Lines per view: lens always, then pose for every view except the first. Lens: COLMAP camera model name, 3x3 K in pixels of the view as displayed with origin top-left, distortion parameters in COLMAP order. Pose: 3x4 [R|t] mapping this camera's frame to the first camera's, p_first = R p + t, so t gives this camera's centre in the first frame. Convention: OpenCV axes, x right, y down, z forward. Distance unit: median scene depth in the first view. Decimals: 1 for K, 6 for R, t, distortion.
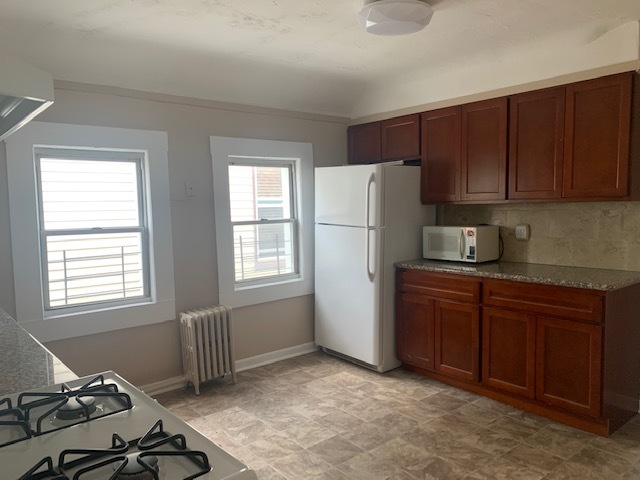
lens RADIAL K [[479.9, 0, 286.6], [0, 479.9, 252.4], [0, 0, 1]] dist [0.007787, -0.017330]
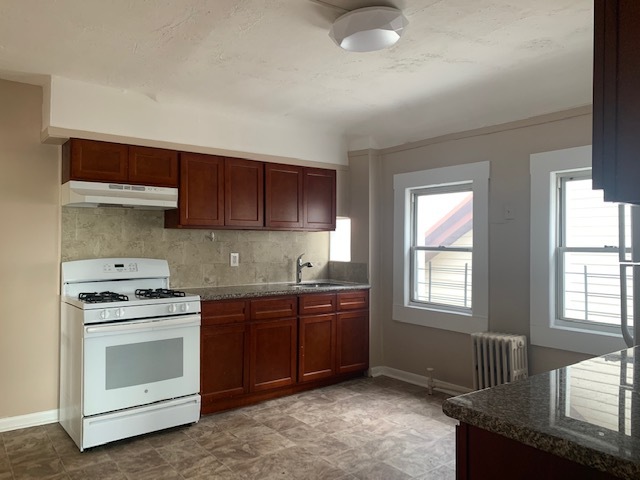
lens RADIAL K [[479.9, 0, 323.8], [0, 479.9, 244.8], [0, 0, 1]] dist [0.007787, -0.017330]
pose [[0.014403, 0.048005, -0.998743, 1.096741], [-0.074646, 0.996111, 0.046802, -0.112826], [0.997106, 0.073878, 0.017930, 0.830483]]
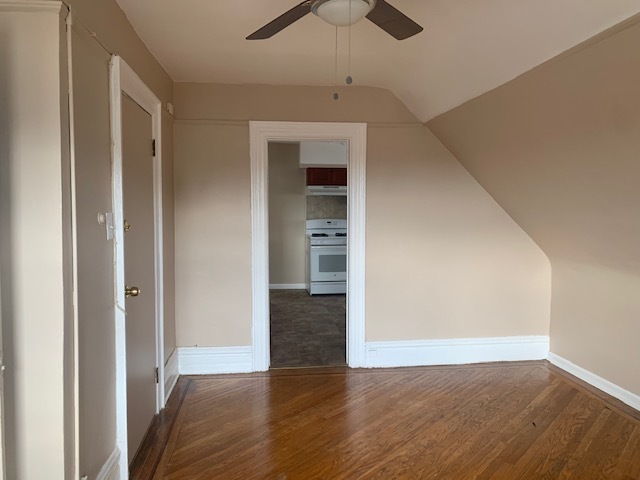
lens RADIAL K [[479.9, 0, 314.9], [0, 479.9, 236.4], [0, 0, 1]] dist [0.007787, -0.017330]
pose [[-0.514736, 0.106360, -0.850726, 1.788130], [-0.036778, 0.988622, 0.145853, -0.213835], [0.856560, 0.106364, -0.504968, 1.330431]]
